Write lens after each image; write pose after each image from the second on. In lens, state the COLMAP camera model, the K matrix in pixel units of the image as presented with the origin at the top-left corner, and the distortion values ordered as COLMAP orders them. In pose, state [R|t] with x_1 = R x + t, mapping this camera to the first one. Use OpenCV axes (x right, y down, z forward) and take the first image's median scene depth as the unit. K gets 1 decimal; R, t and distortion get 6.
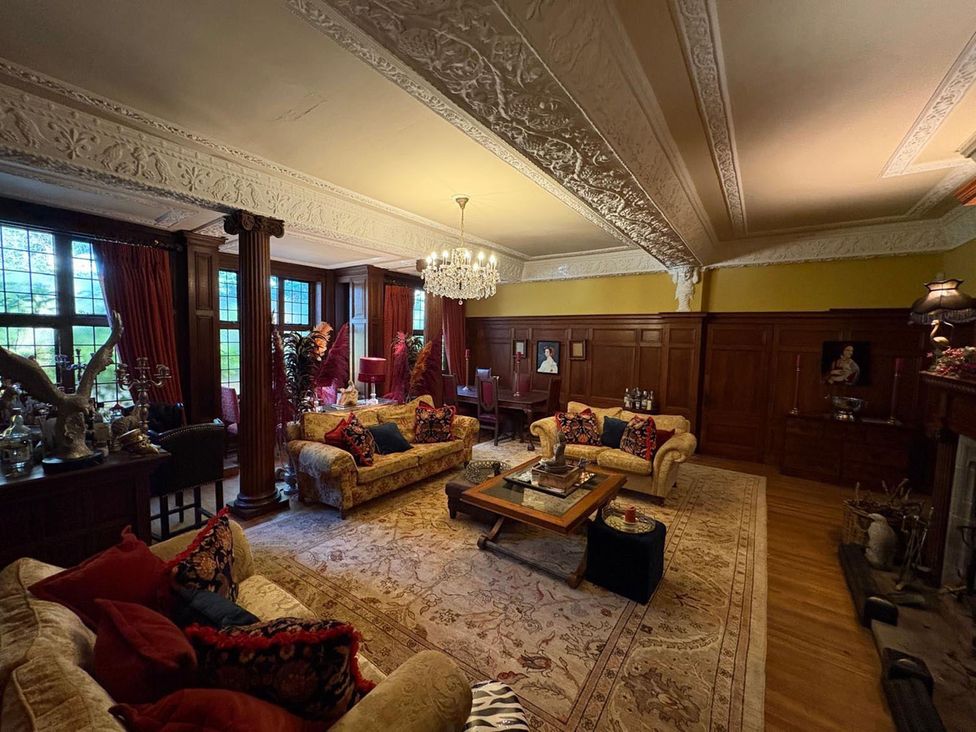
lens RADIAL K [[389.6, 0, 490.3], [0, 389.6, 365.6], [0, 0, 1]] dist [0.000545, 0.000015]
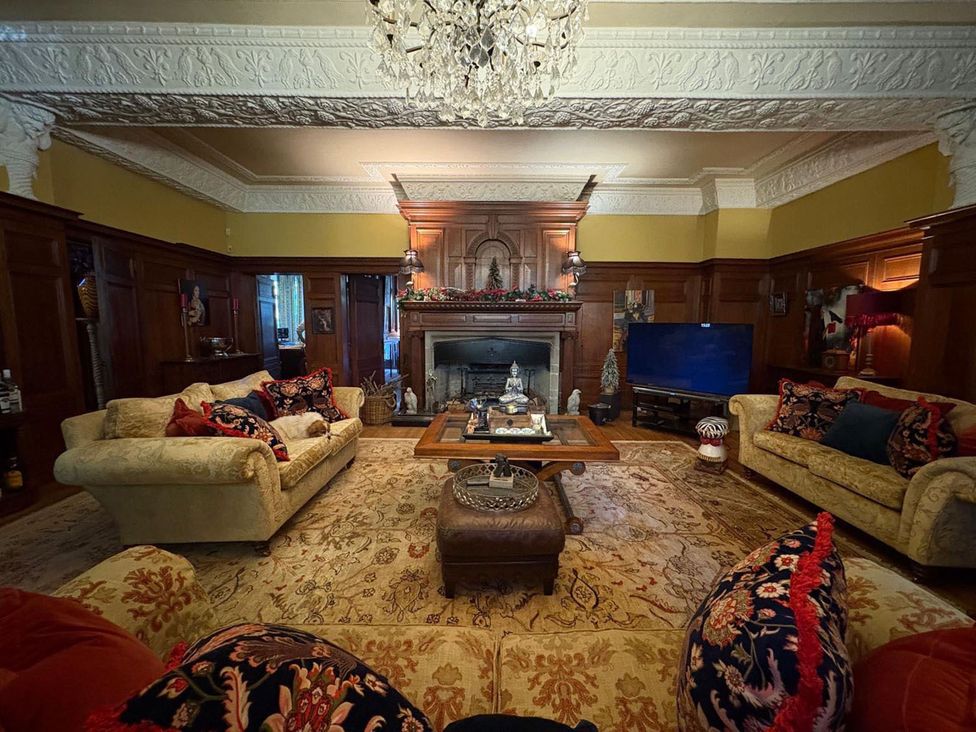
lens RADIAL K [[389.6, 0, 489.7], [0, 389.6, 367.7], [0, 0, 1]] dist [0.000545, 0.000015]
pose [[-0.579671, -0.116385, 0.806496, -0.683526], [0.040236, 0.984452, 0.170985, 0.031986], [-0.813857, 0.131566, -0.565975, 2.118041]]
